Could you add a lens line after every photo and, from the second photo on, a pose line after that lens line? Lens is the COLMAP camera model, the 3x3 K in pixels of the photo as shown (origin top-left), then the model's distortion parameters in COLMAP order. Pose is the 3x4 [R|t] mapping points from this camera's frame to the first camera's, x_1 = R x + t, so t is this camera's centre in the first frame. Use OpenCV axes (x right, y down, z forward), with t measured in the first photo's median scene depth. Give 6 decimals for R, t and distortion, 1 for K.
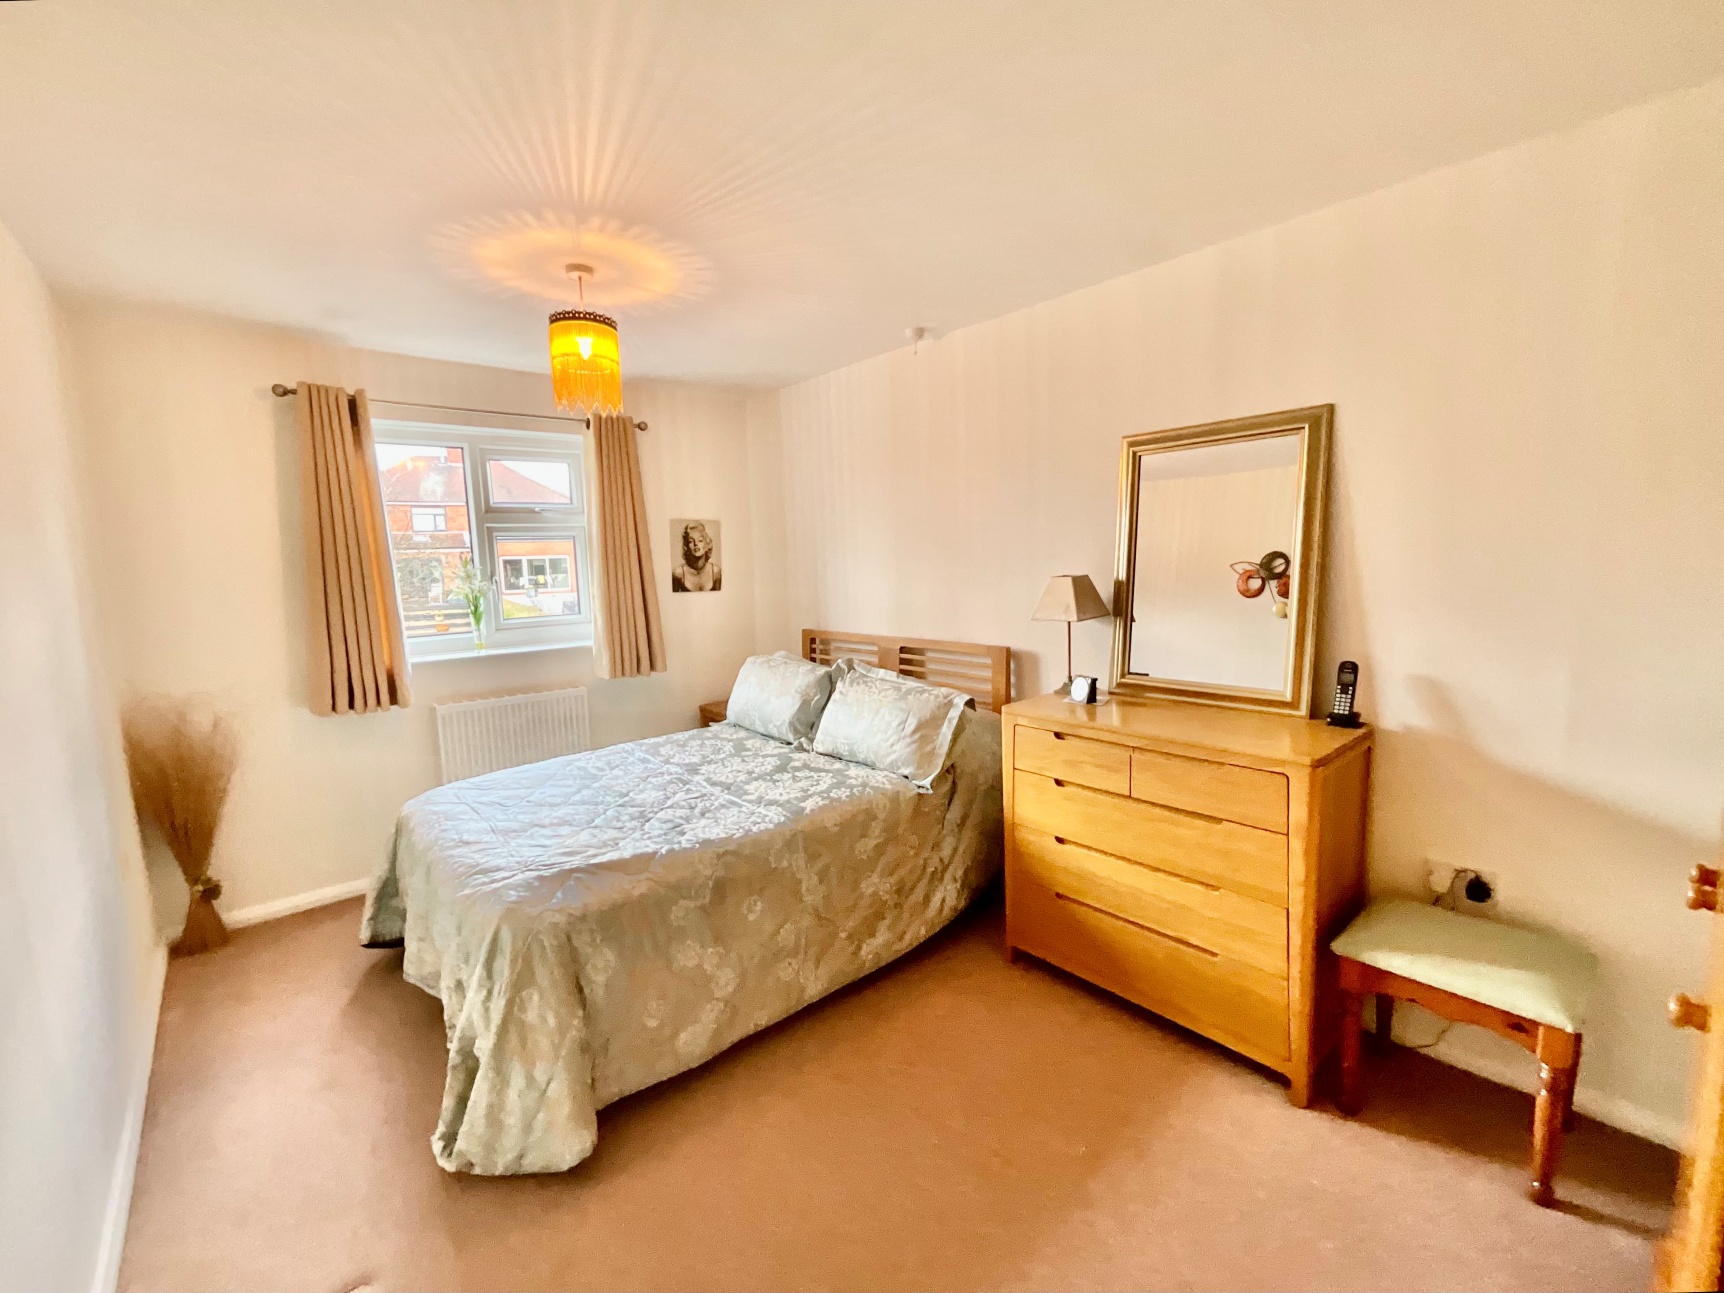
lens RADIAL K [[697.2, 0, 861.8], [0, 697.2, 651.8], [0, 0, 1]] dist [-0.000121, -0.000073]
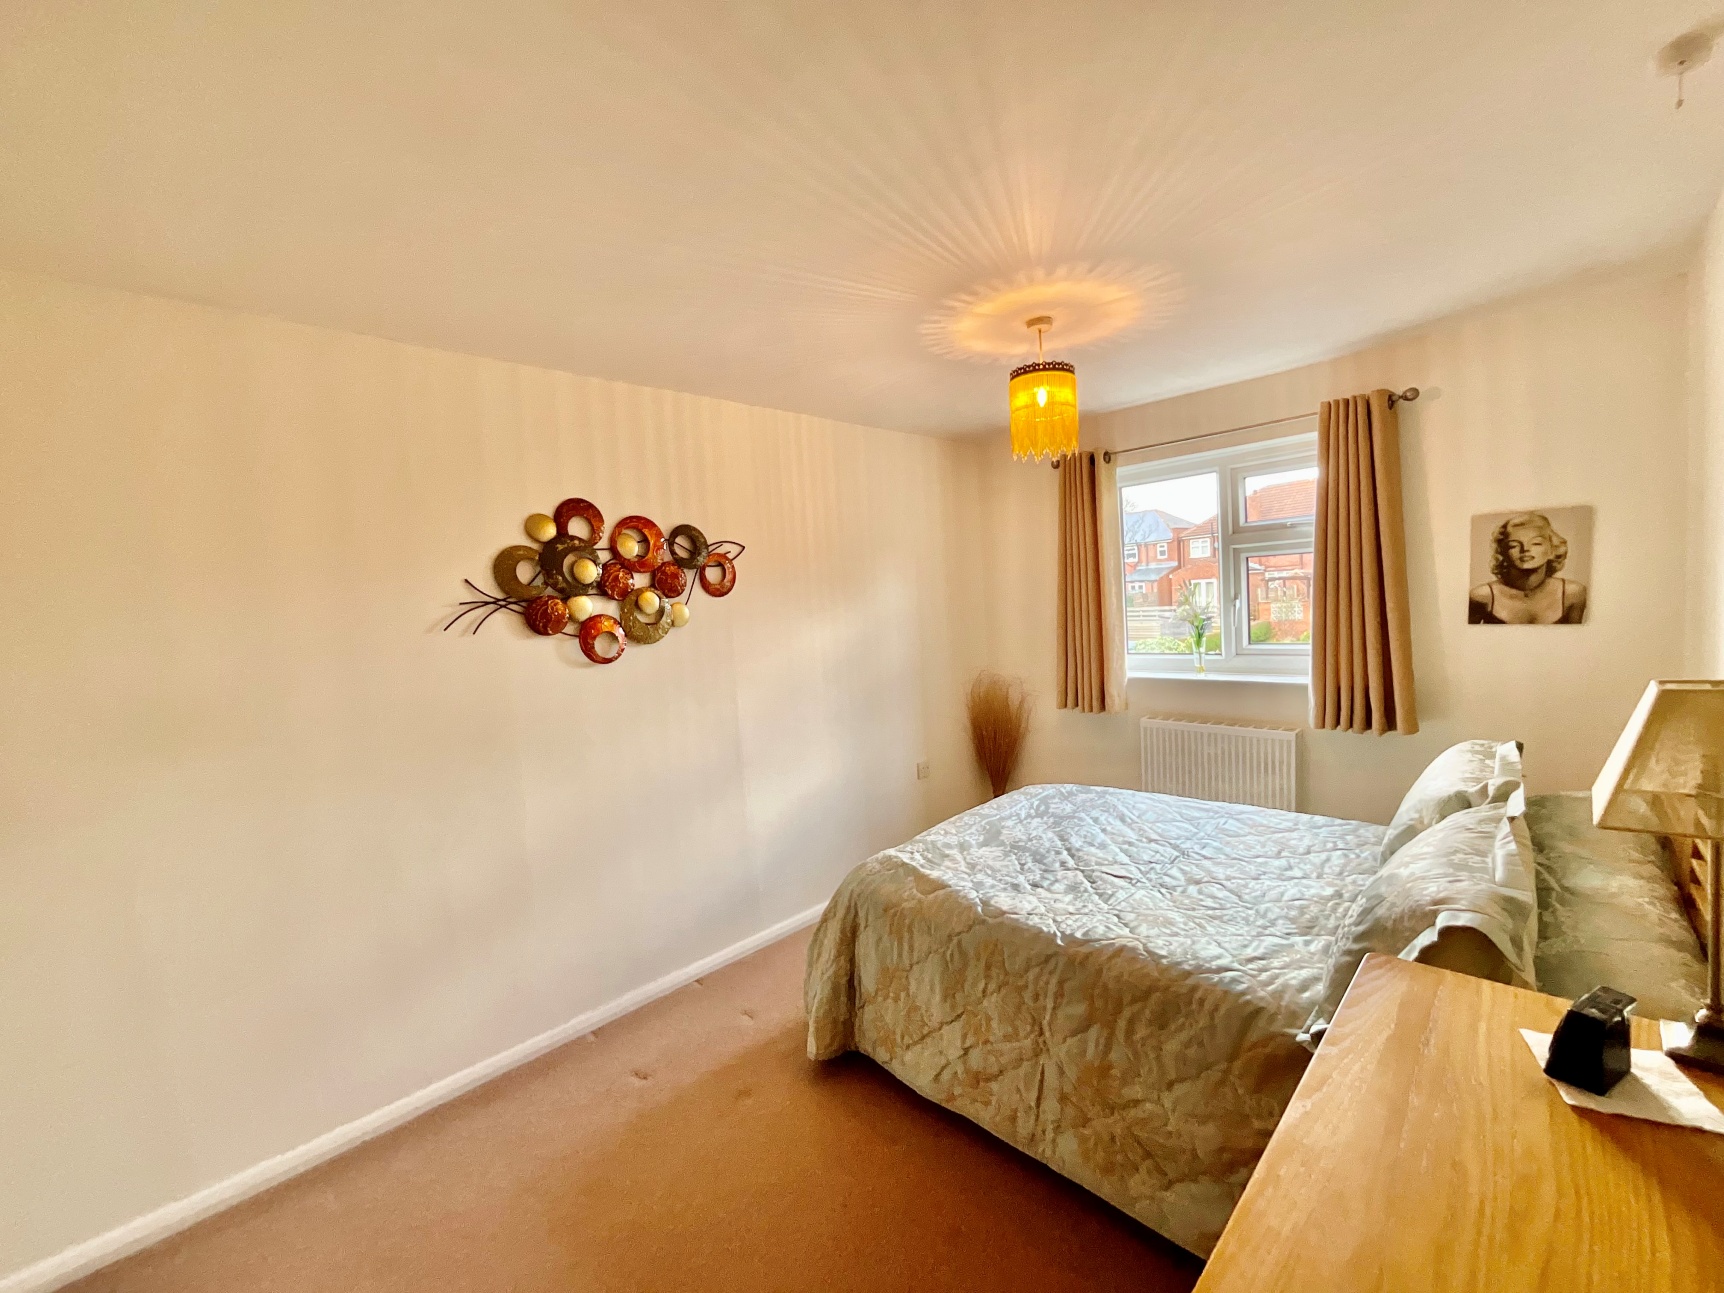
lens RADIAL K [[697.2, 0, 861.8], [0, 697.2, 651.8], [0, 0, 1]] dist [-0.000121, -0.000073]
pose [[0.121709, 0.093498, -0.988152, 0.326869], [-0.083055, 0.993021, 0.083729, -0.065908], [0.989085, 0.071881, 0.128625, 0.332248]]
